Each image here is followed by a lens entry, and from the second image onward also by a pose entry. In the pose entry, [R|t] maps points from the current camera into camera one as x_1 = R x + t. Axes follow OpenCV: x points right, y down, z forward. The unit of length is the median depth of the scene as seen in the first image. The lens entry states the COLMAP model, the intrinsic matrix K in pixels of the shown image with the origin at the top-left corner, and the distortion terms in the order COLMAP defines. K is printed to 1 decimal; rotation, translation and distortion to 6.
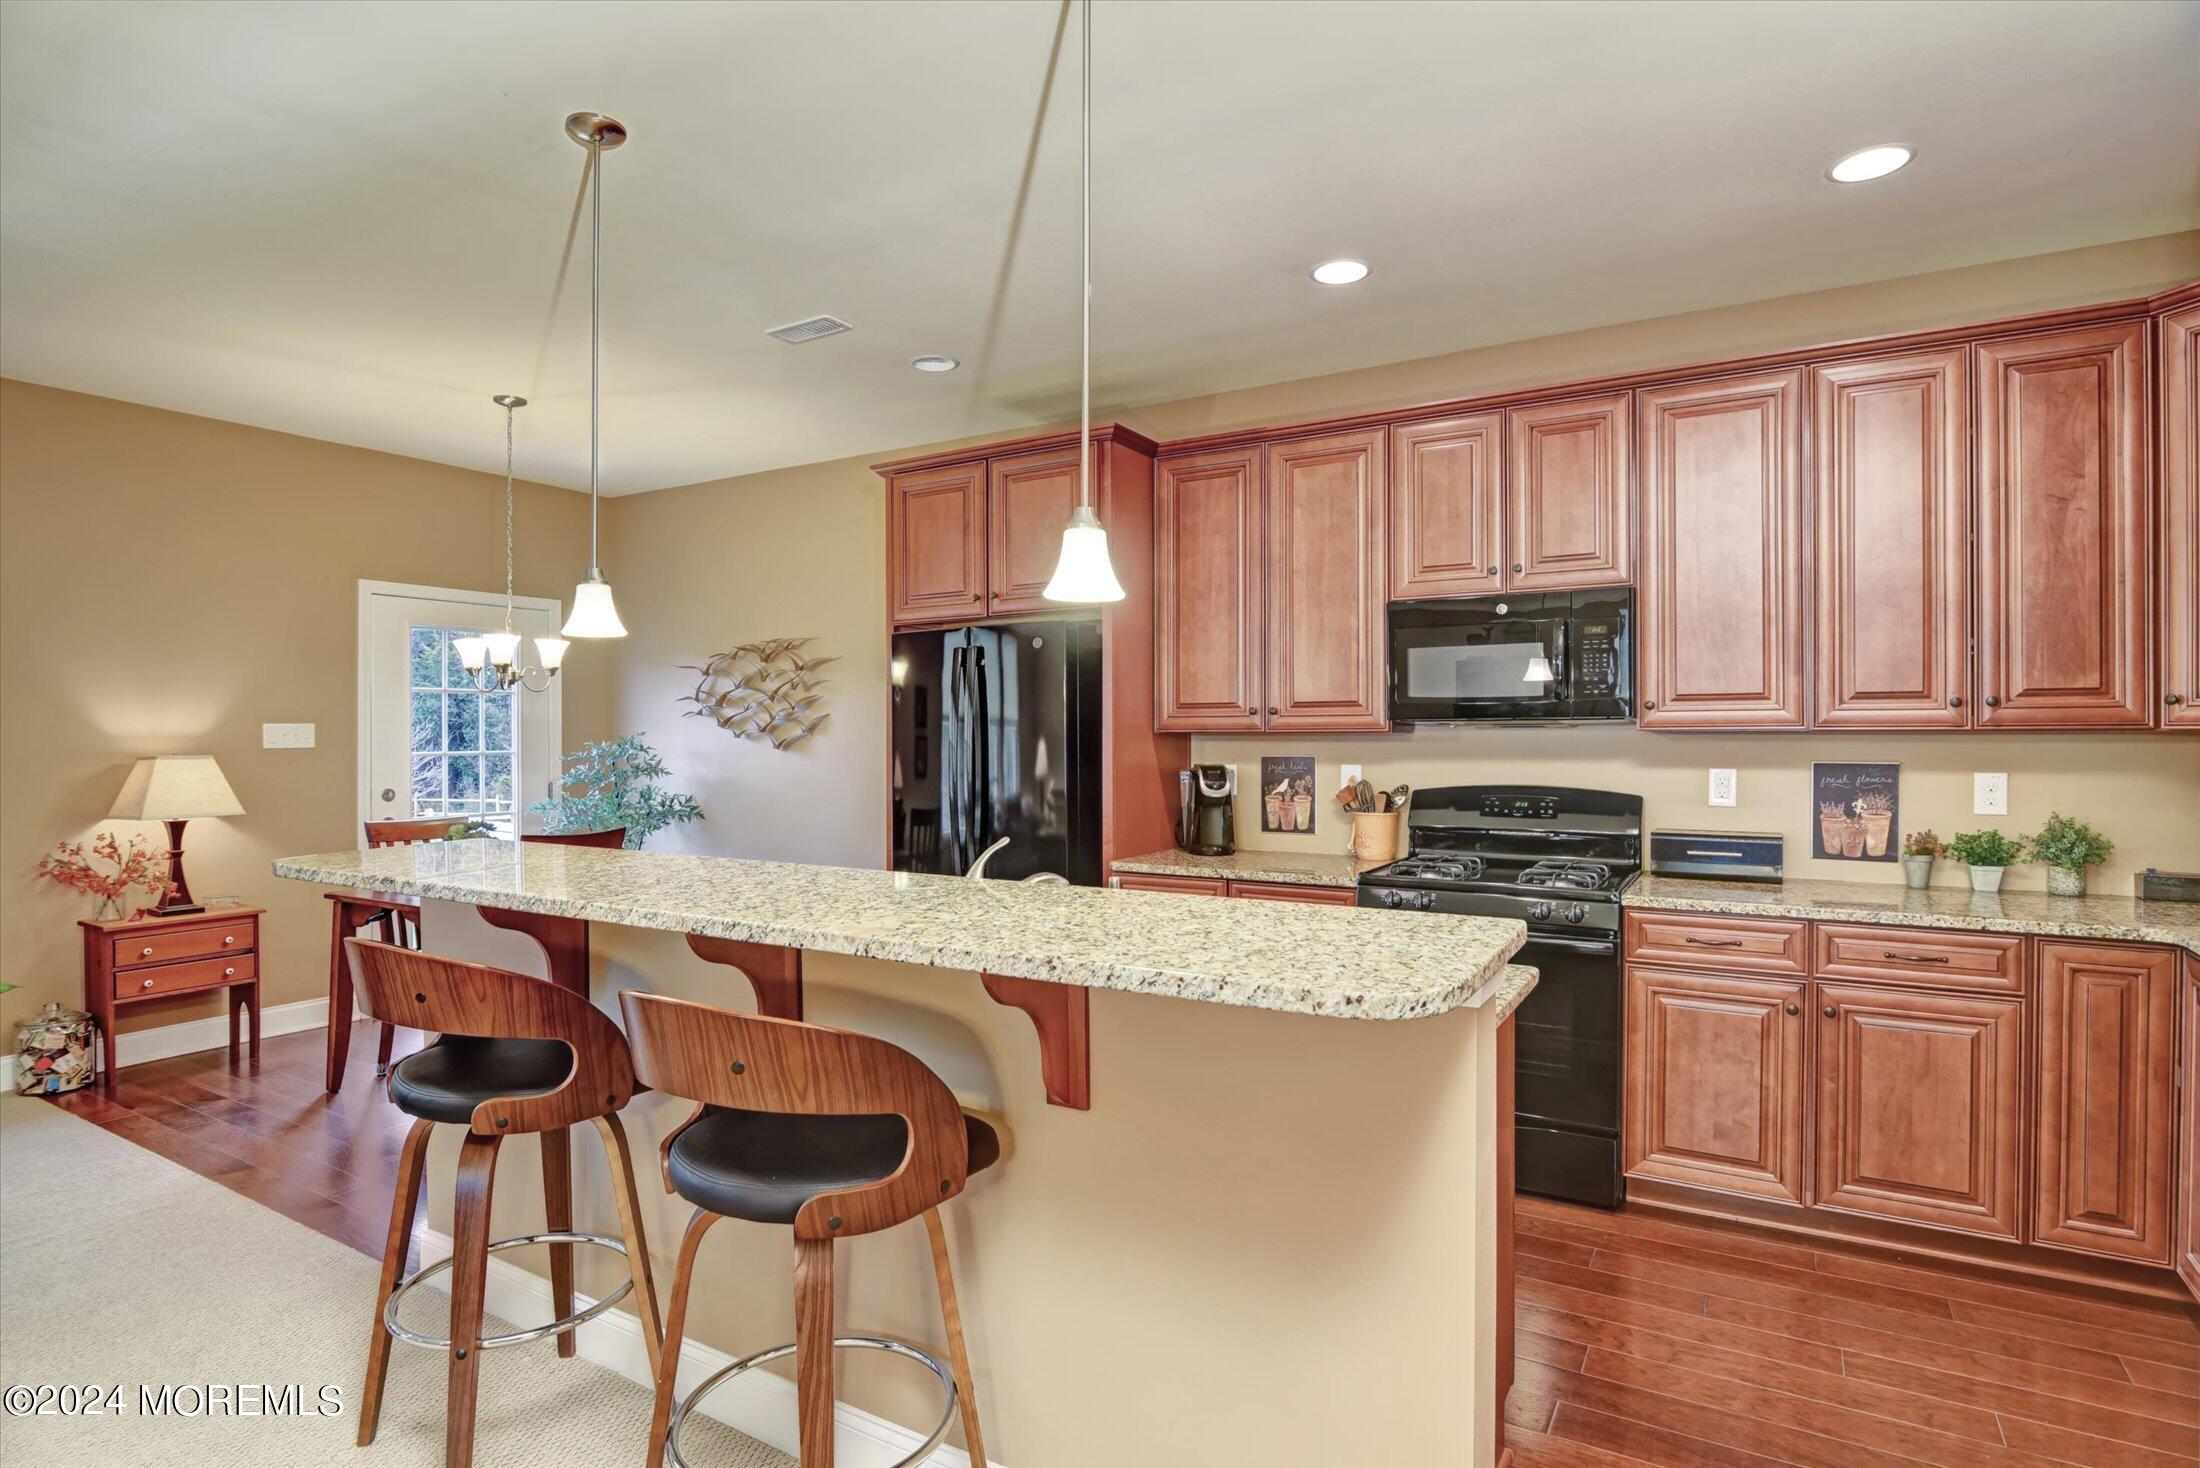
lens RADIAL K [[1105.0, 0, 1102.3], [0, 1105.0, 740.0], [0, 0, 1]] dist [-0.012902, 0.001092]
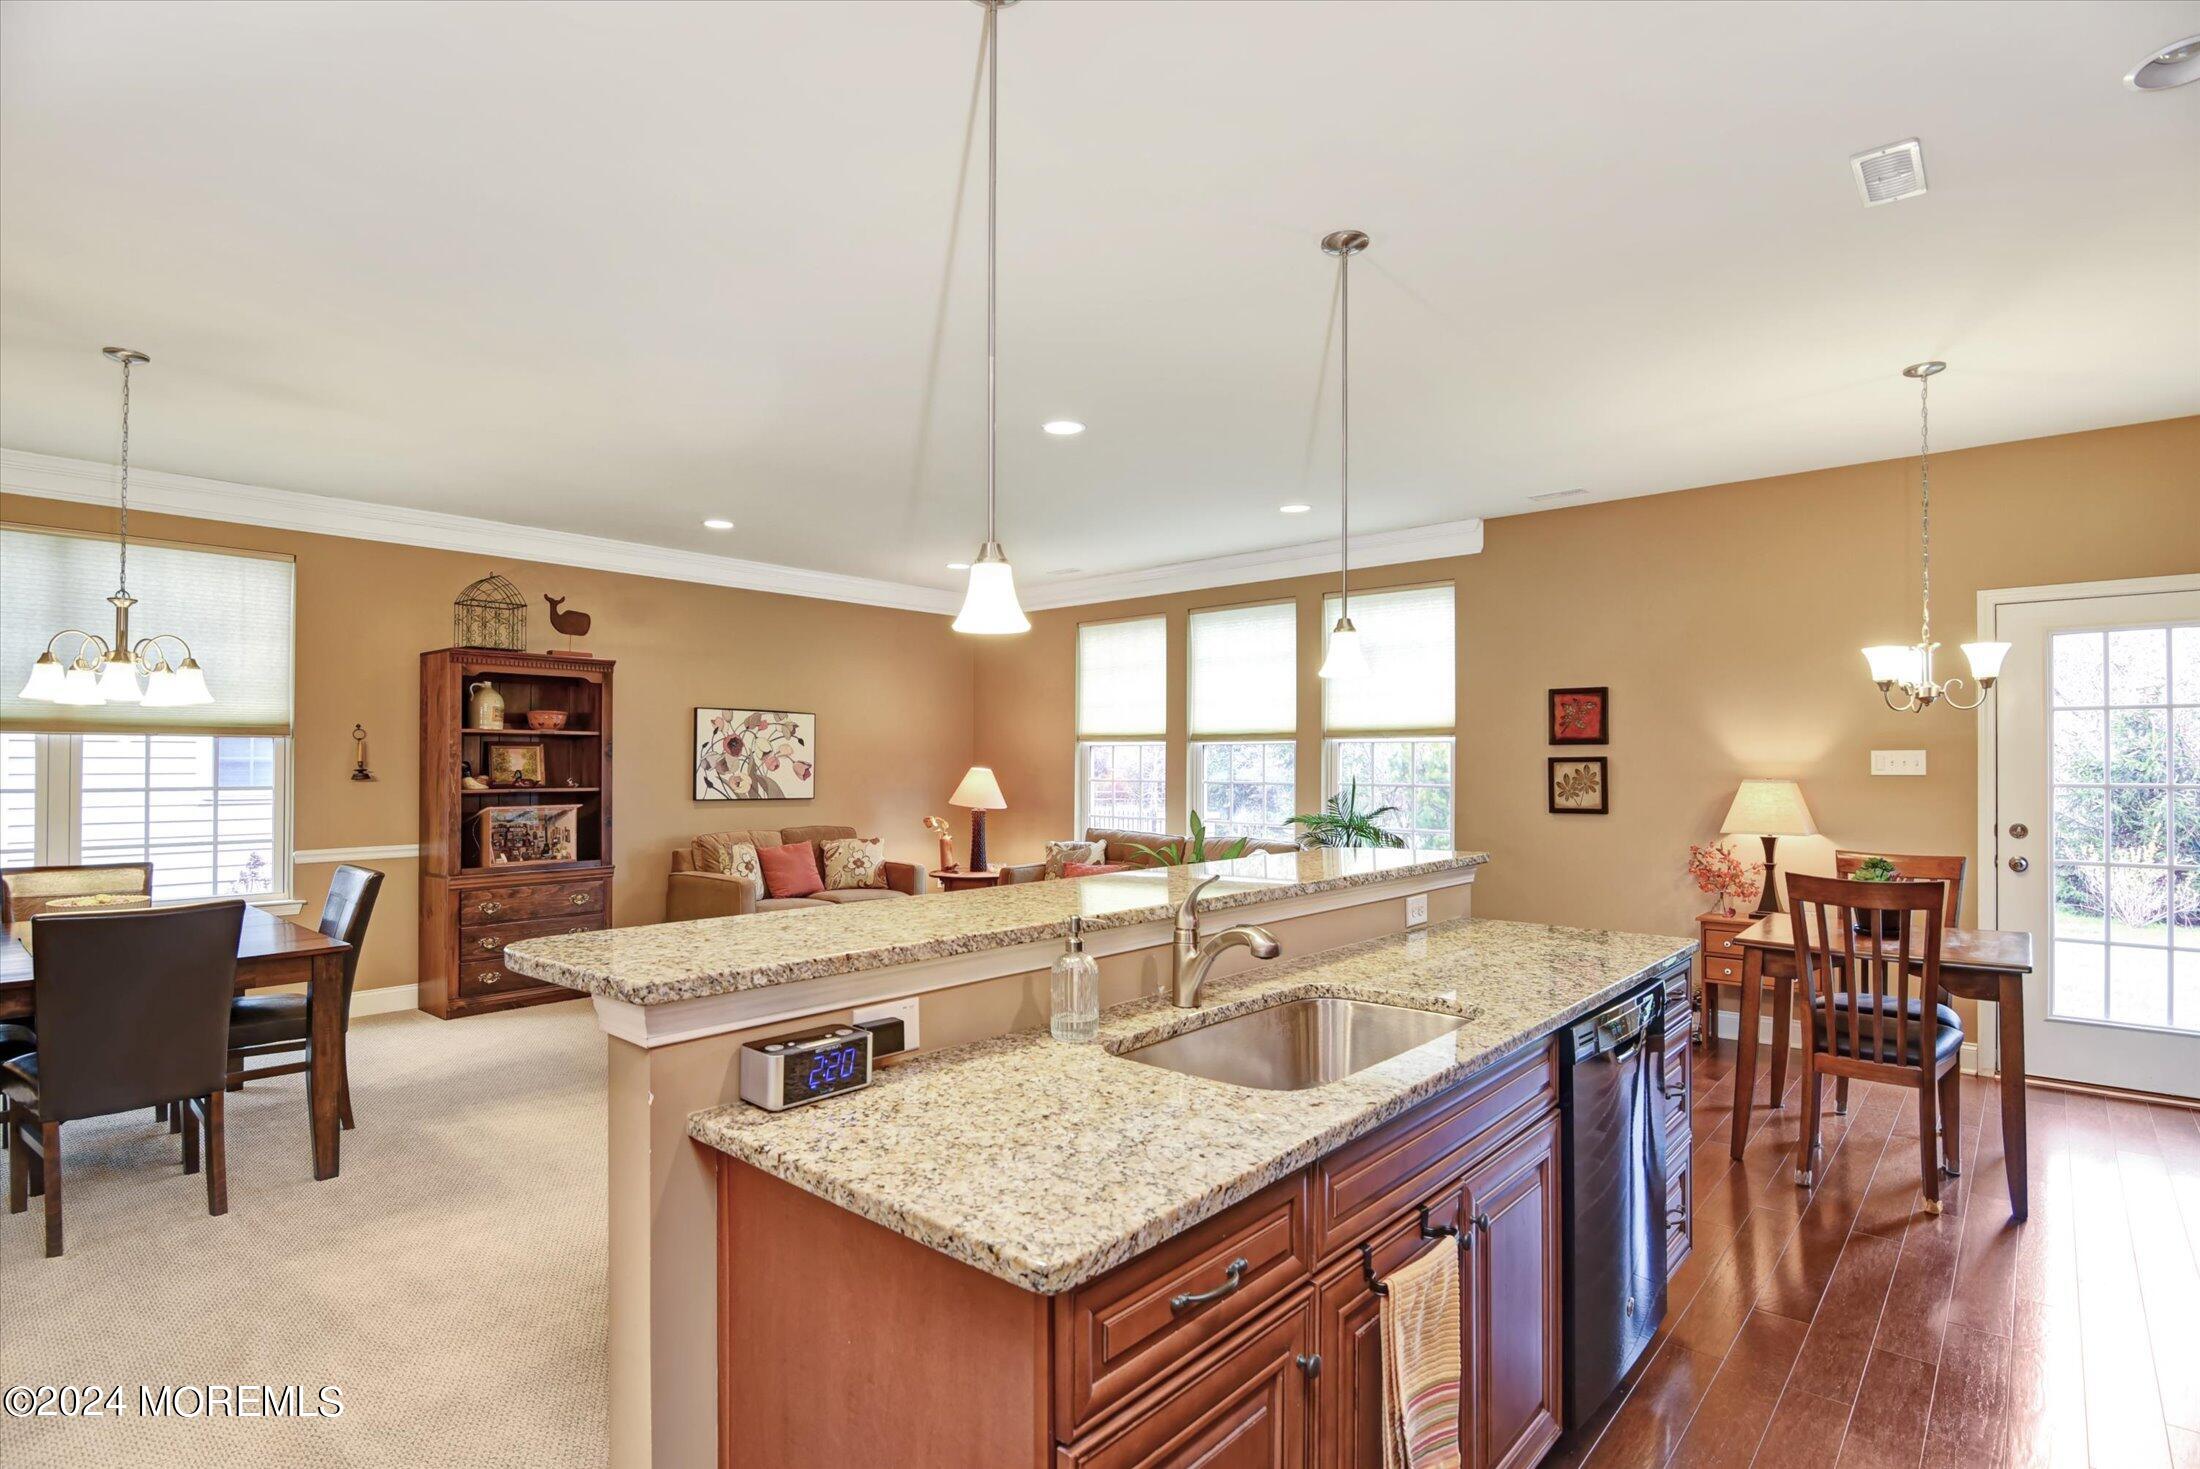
lens RADIAL K [[1083.2, 0, 1091.0], [0, 1083.2, 748.9], [0, 0, 1]] dist [-0.020471, 0.000725]
pose [[-0.185393, -0.009554, -0.982618, 0.411643], [-0.007539, 0.999937, -0.008300, -0.003736], [0.982636, 0.005869, -0.185453, 0.546282]]
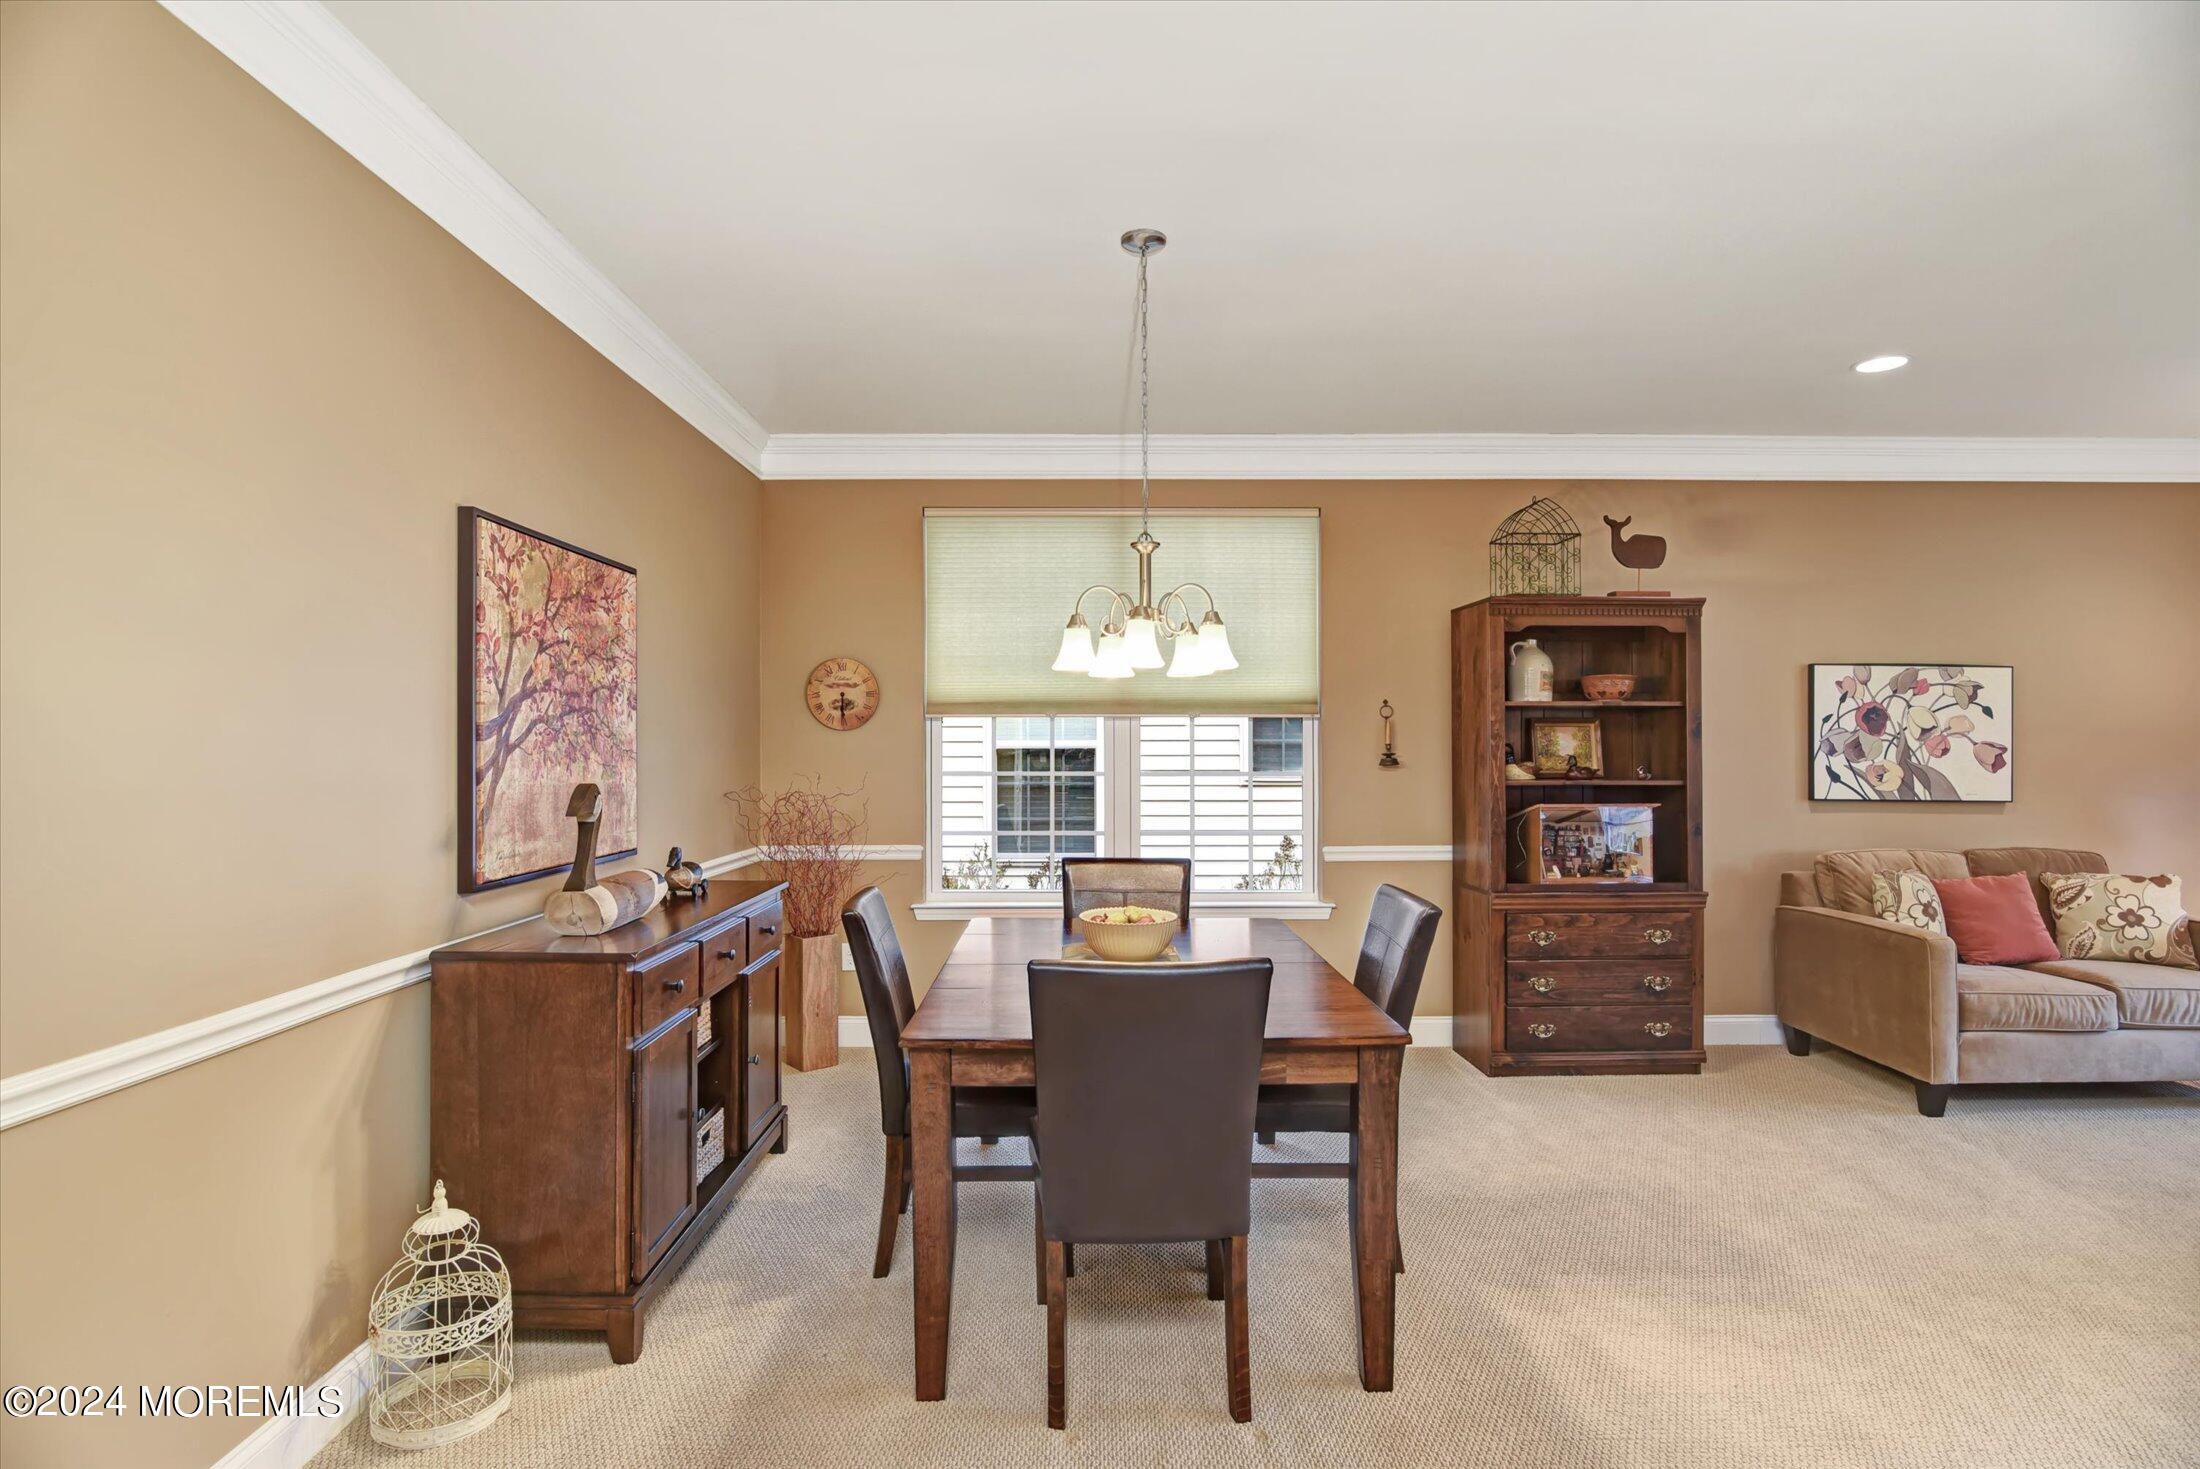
lens RADIAL K [[1083.2, 0, 1080.2], [0, 1083.2, 731.9], [0, 0, 1]] dist [-0.020471, 0.000725]
pose [[-0.860522, -0.001590, -0.509411, 0.114634], [-0.001257, 0.999999, -0.000998, -0.003036], [0.509412, -0.000219, -0.860523, 0.208442]]
